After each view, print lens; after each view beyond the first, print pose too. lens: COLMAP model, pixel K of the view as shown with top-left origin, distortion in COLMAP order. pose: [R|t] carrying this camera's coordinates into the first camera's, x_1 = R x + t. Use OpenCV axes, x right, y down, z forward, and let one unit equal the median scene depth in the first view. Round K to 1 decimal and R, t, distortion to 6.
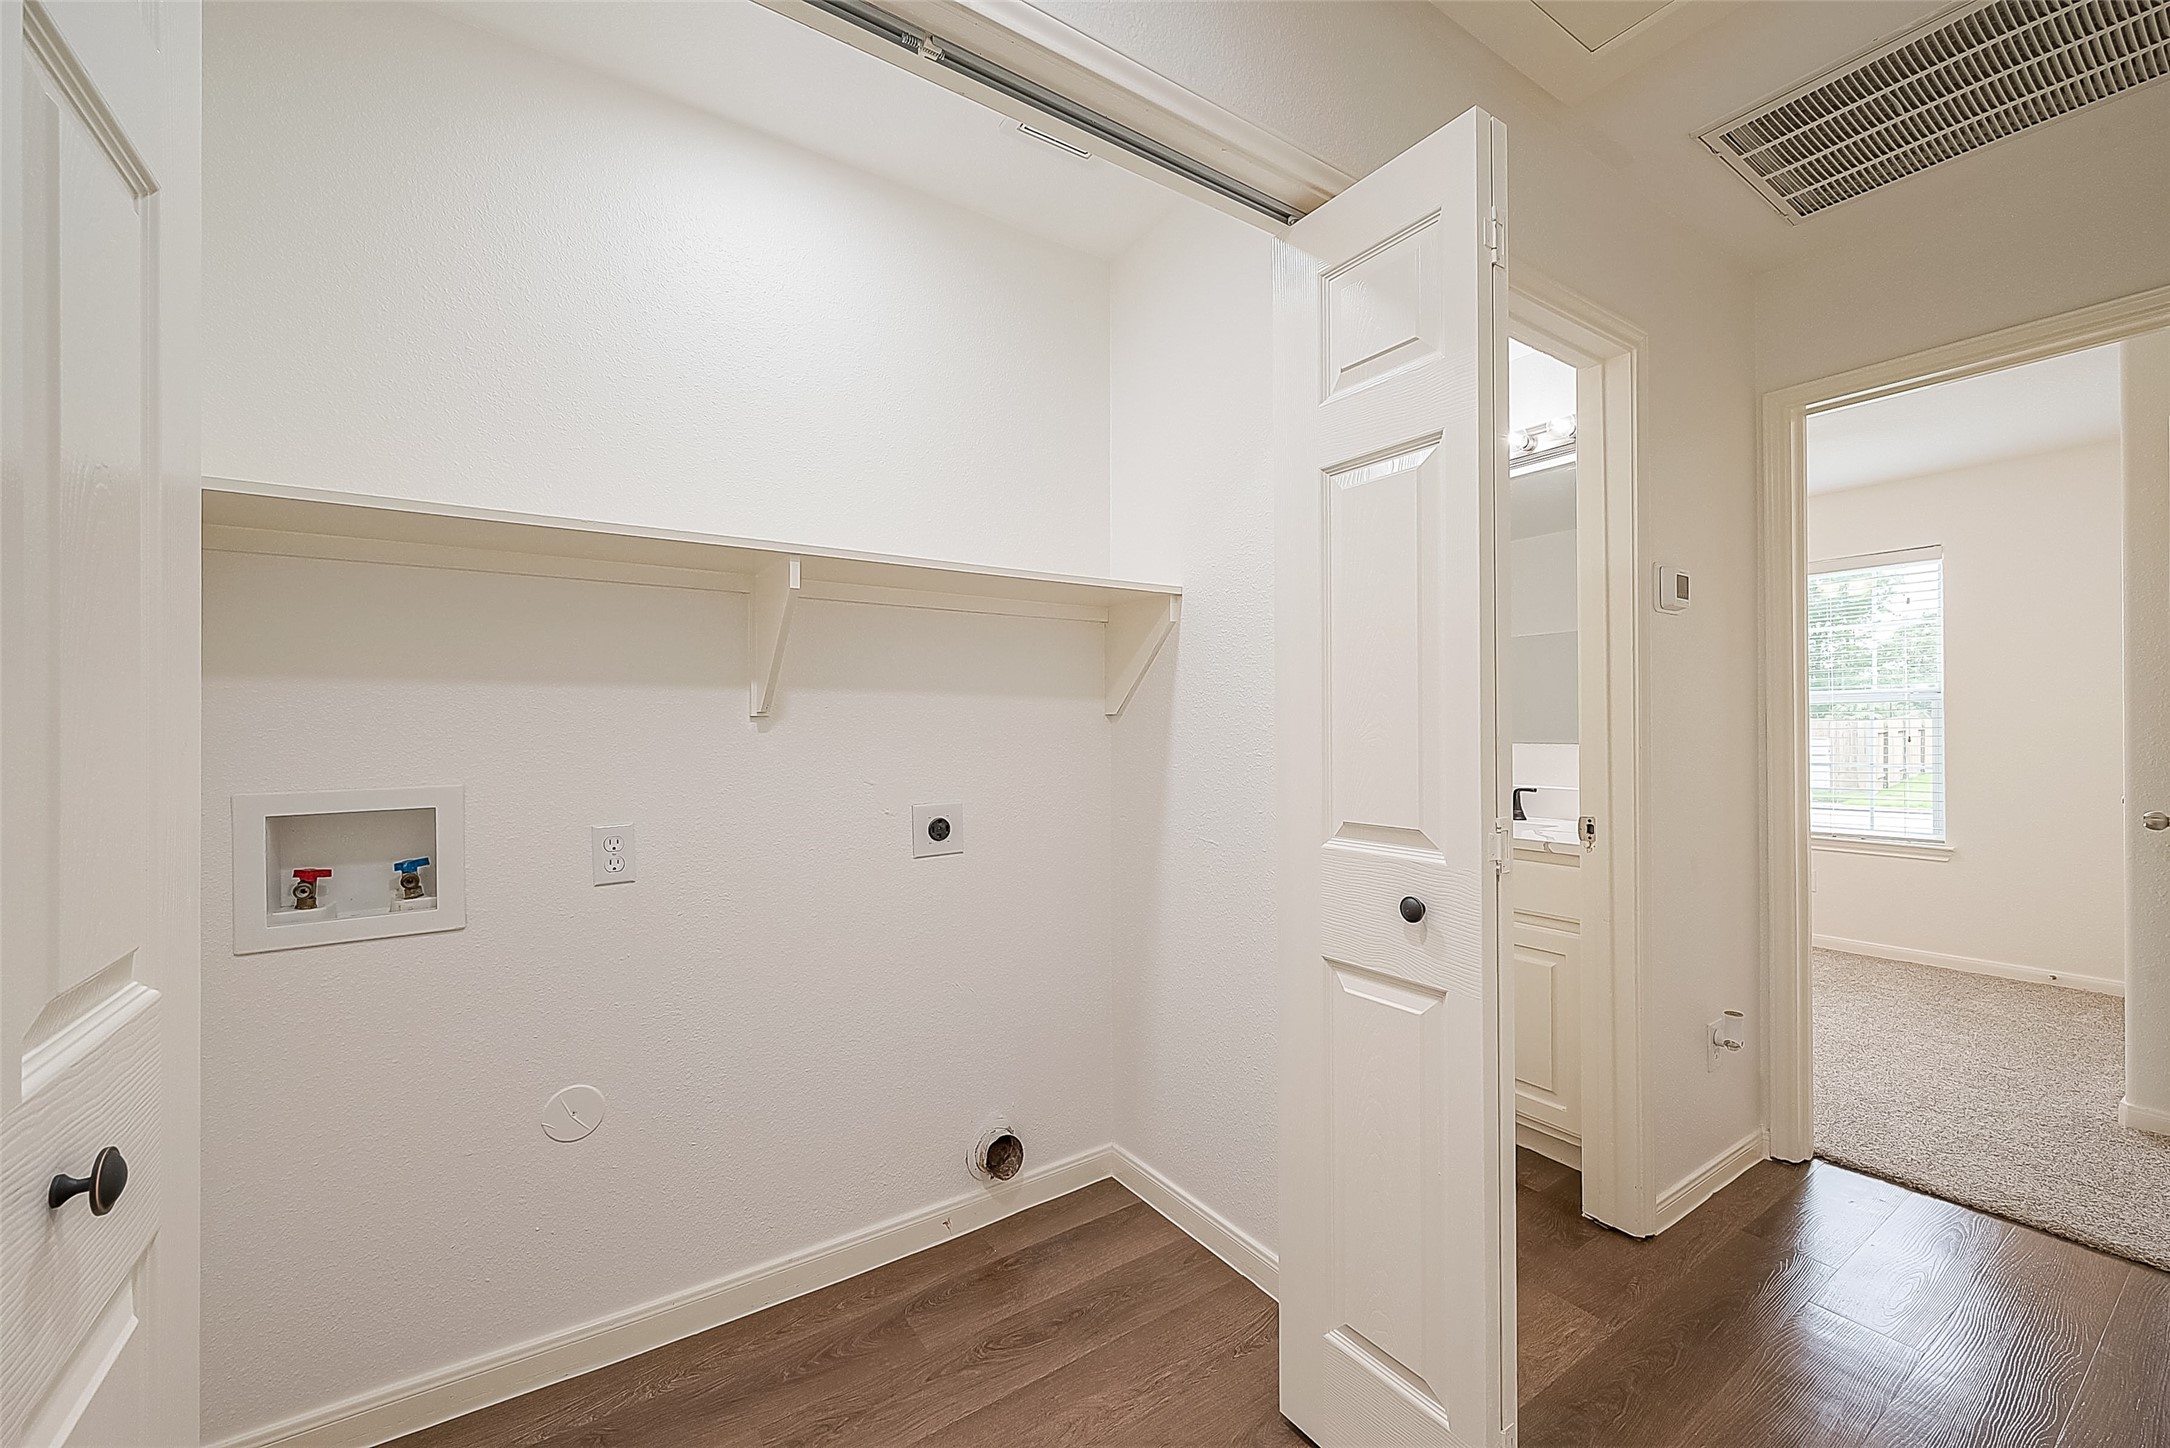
lens RADIAL K [[850.3, 0, 1081.5], [0, 850.3, 725.5], [0, 0, 1]] dist [0.001279, 0.000090]
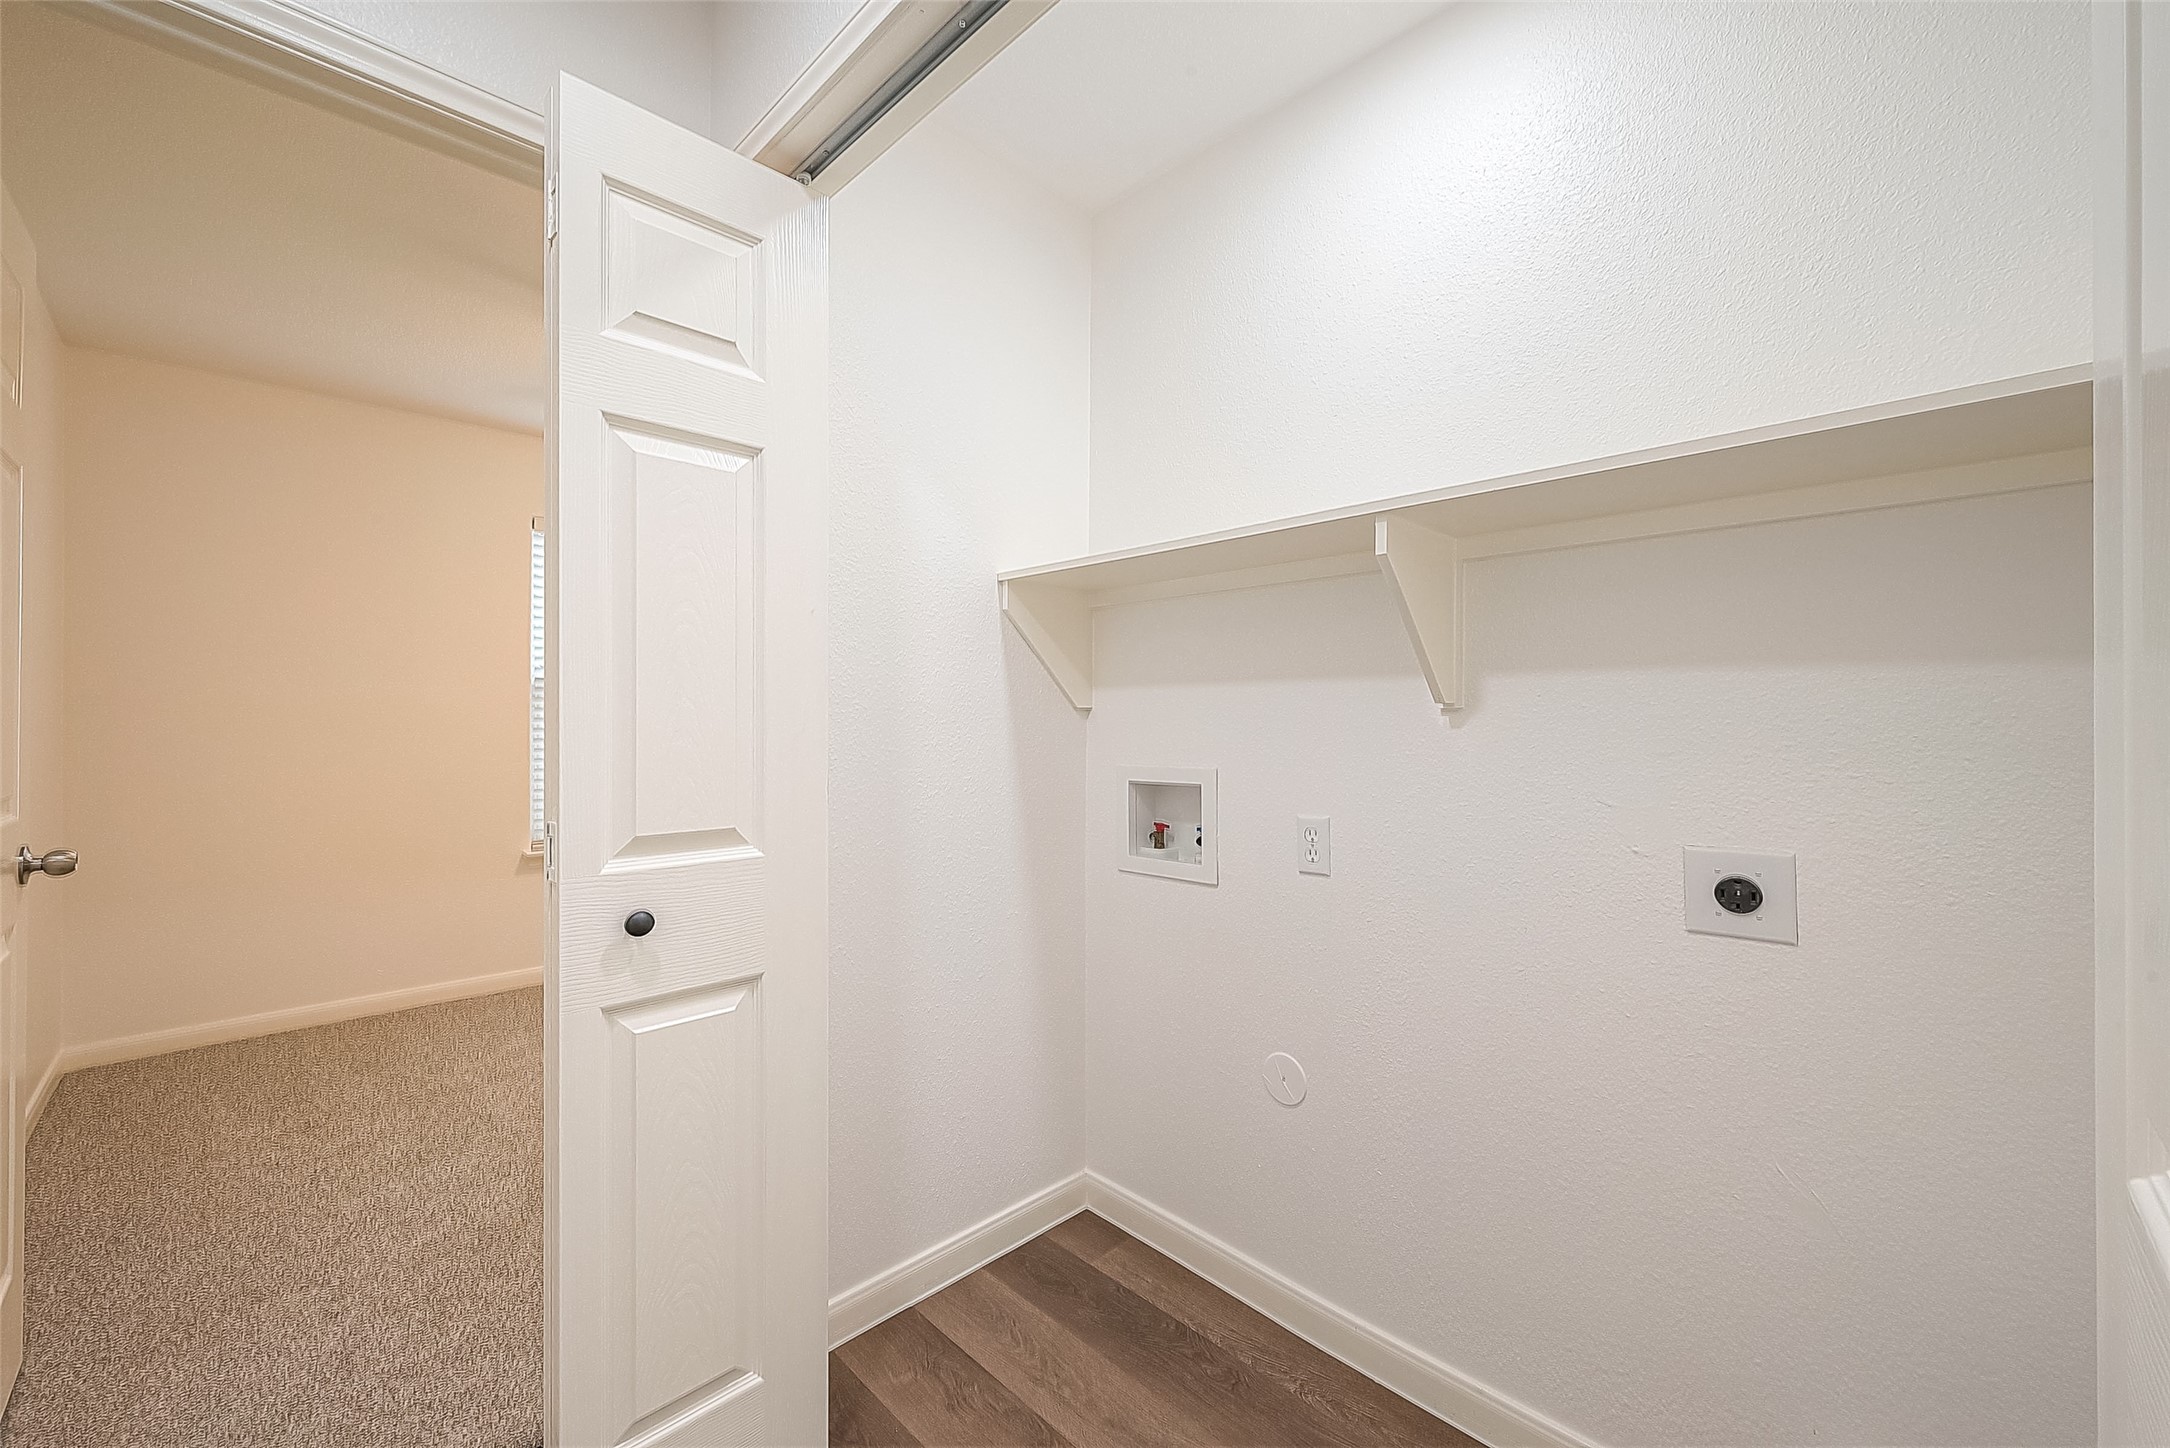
lens RADIAL K [[850.3, 0, 1083.5], [0, 850.3, 719.2], [0, 0, 1]] dist [0.001279, 0.000090]
pose [[0.193240, 0.001607, -0.981150, 0.417917], [0.003657, 0.999991, 0.002358, -0.004531], [0.981145, -0.004044, 0.193233, 0.554968]]
